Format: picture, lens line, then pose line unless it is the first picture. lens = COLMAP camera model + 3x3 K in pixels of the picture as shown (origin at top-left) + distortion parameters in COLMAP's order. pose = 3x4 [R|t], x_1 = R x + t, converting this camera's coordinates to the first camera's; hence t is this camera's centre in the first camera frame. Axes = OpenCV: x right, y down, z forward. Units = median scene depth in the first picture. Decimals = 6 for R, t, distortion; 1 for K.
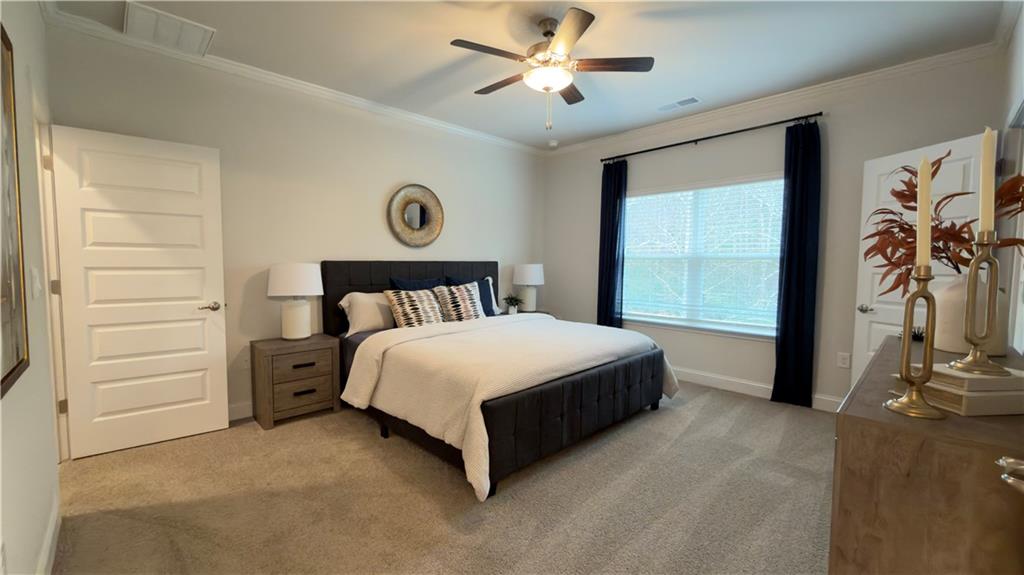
lens RADIAL K [[407.2, 0, 512.0], [0, 407.2, 287.5], [0, 0, 1]] dist [0.000204, 0.000063]
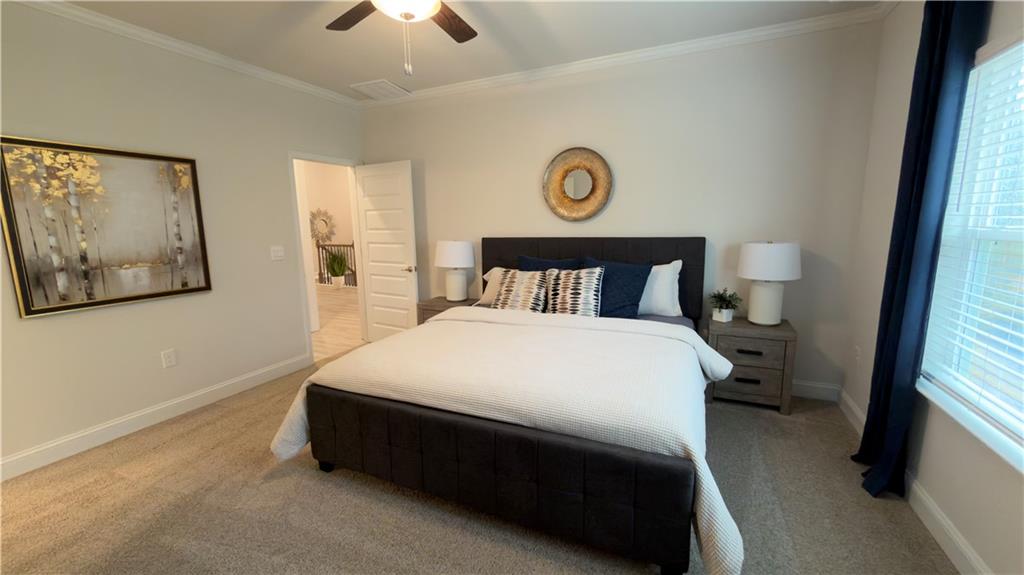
lens RADIAL K [[407.2, 0, 512.0], [0, 407.2, 287.5], [0, 0, 1]] dist [0.000204, 0.000063]
pose [[0.365296, 0.136386, -0.920846, 0.620133], [-0.041045, 0.990607, 0.130436, -0.076656], [0.929986, -0.009851, 0.367462, 0.631509]]
